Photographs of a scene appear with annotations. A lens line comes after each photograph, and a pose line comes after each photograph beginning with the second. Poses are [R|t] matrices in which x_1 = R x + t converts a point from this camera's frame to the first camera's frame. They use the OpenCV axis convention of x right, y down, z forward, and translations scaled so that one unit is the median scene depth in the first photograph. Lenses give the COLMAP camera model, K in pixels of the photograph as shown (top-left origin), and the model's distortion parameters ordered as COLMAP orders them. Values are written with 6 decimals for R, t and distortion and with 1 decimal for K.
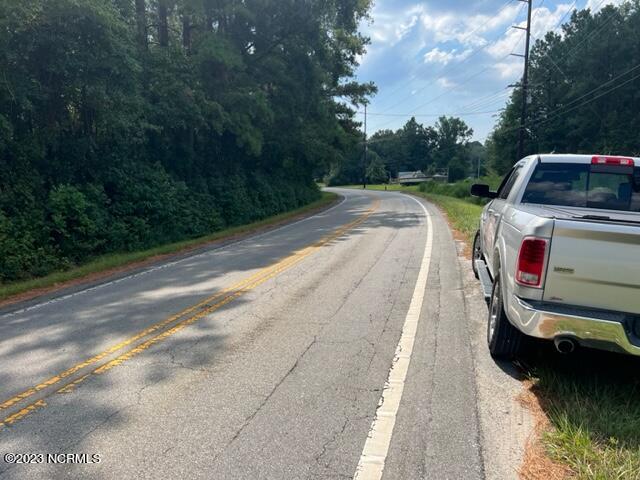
lens RADIAL K [[484.6, 0, 316.9], [0, 484.6, 262.5], [0, 0, 1]] dist [0.006789, -0.026032]
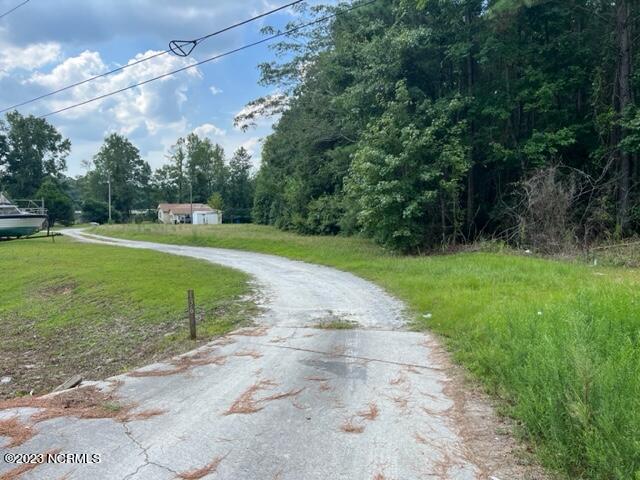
lens RADIAL K [[484.6, 0, 324.8], [0, 484.6, 243.7], [0, 0, 1]] dist [0.006789, -0.026032]
pose [[0.658152, -0.032587, 0.752180, 0.067383], [0.122491, 0.990386, -0.064272, -0.066577], [-0.742854, 0.134435, 0.655816, 0.374087]]
